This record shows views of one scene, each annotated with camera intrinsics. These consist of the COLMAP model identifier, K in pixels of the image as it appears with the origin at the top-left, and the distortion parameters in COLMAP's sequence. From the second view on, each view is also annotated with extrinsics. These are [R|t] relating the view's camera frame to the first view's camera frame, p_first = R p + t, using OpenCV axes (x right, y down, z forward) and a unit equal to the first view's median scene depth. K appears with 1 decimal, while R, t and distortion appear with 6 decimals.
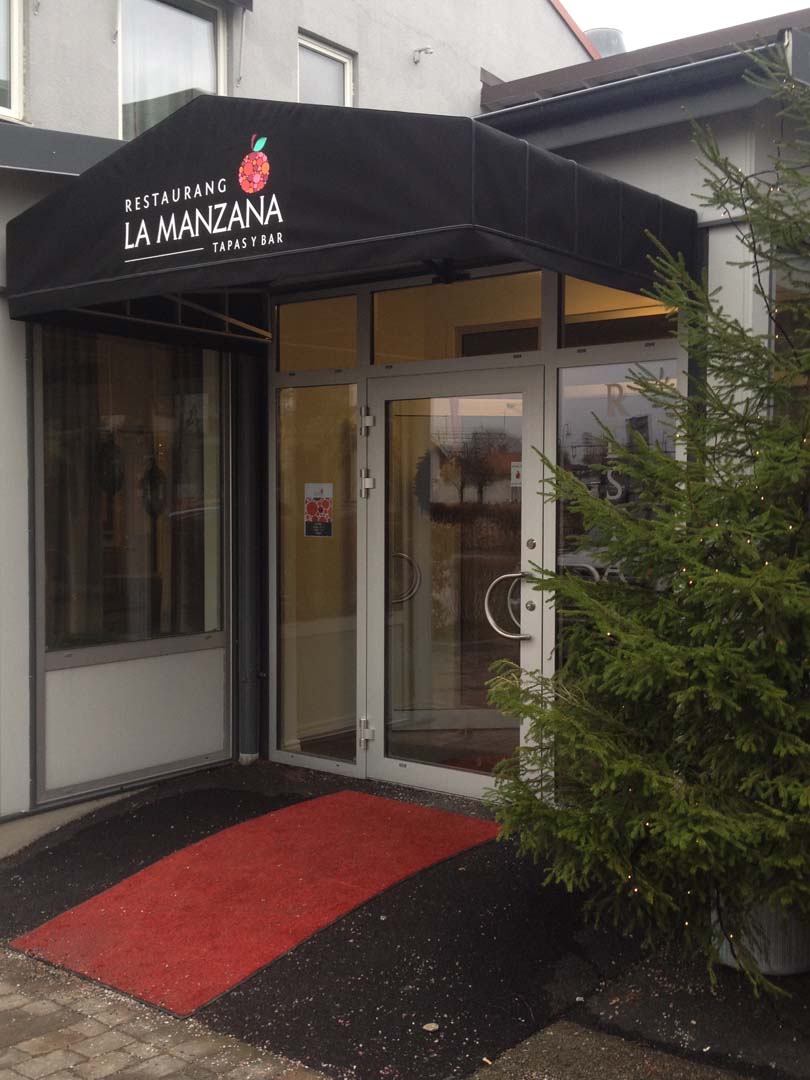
lens RADIAL K [[1331.9, 0, 405.0], [0, 1331.9, 540.0], [0, 0, 1]] dist [0.159525, -0.432194]
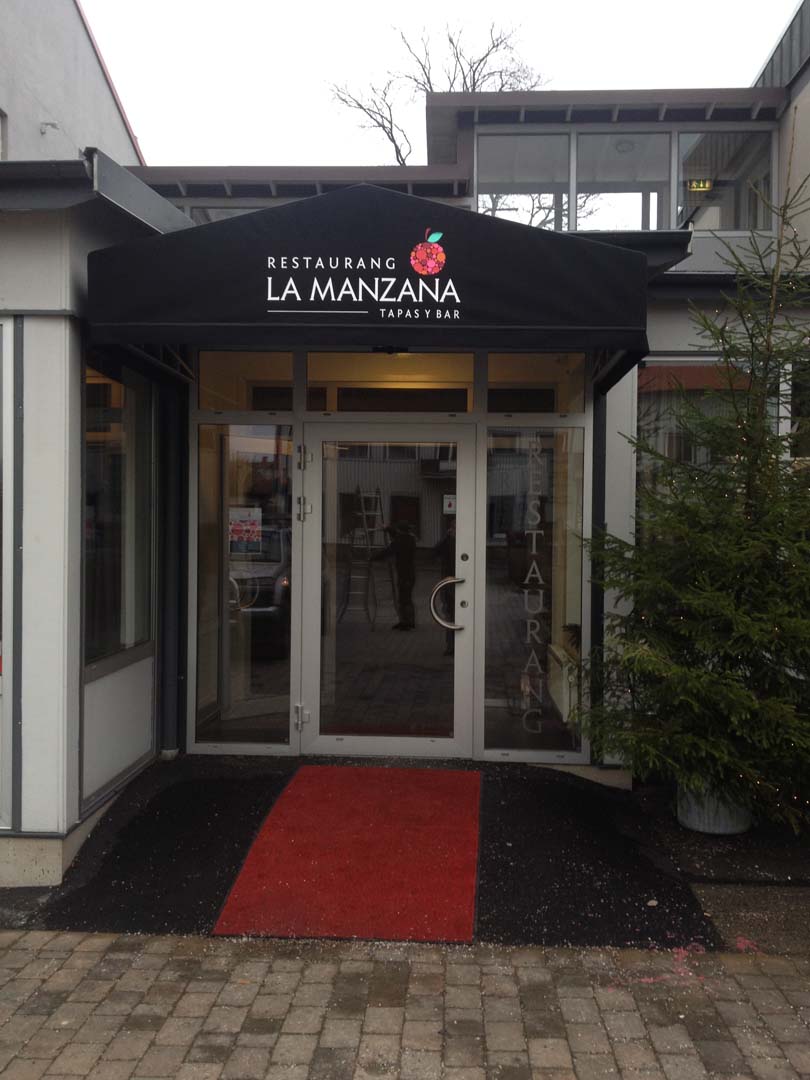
lens RADIAL K [[1097.2, 0, 405.0], [0, 1097.2, 540.0], [0, 0, 1]] dist [0.154876, -0.415286]
pose [[0.781629, 0.001312, 0.623742, -0.747783], [0.009730, 0.999850, -0.014296, 0.000838], [-0.623668, 0.017243, 0.781499, 0.215620]]
